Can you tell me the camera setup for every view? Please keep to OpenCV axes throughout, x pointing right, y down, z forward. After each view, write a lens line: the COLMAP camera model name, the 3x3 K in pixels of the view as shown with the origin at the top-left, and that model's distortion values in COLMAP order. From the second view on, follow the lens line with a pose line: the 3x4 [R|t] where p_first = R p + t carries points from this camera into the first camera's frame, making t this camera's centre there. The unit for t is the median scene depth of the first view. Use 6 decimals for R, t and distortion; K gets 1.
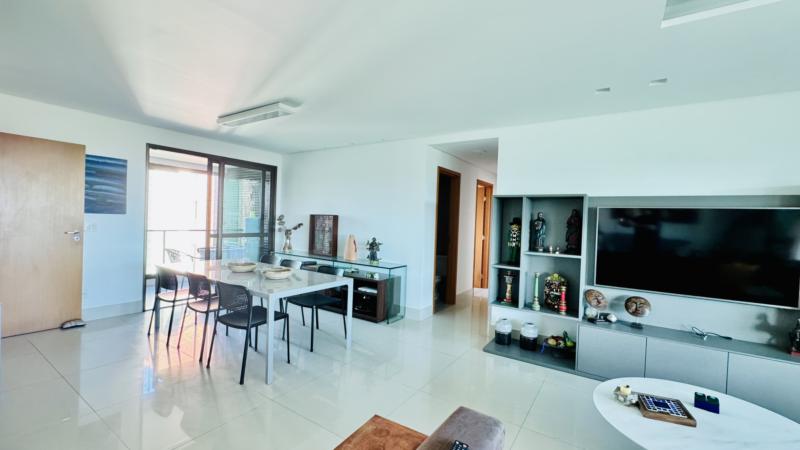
lens RADIAL K [[334.1, 0, 401.1], [0, 334.1, 226.3], [0, 0, 1]] dist [0.002441, 0.000094]
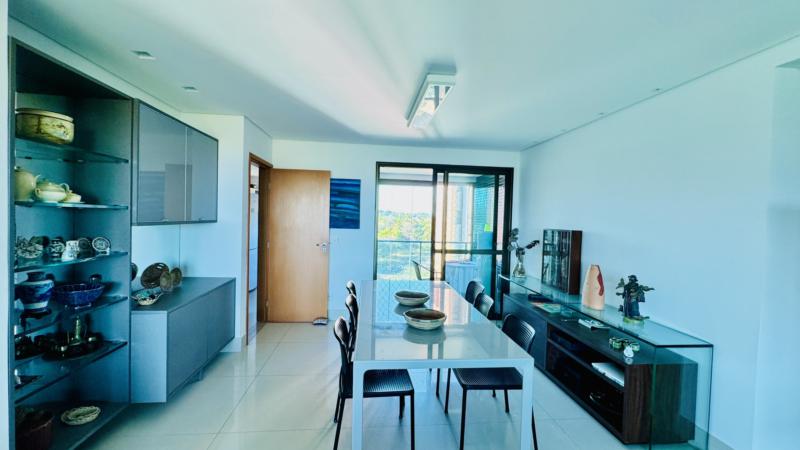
lens RADIAL K [[334.1, 0, 401.1], [0, 334.1, 226.3], [0, 0, 1]] dist [0.002441, 0.000094]
pose [[0.628381, 0.003532, -0.777898, 0.102767], [-0.020205, 0.999726, -0.011783, -0.030473], [0.777643, 0.023122, 0.628281, 0.370006]]
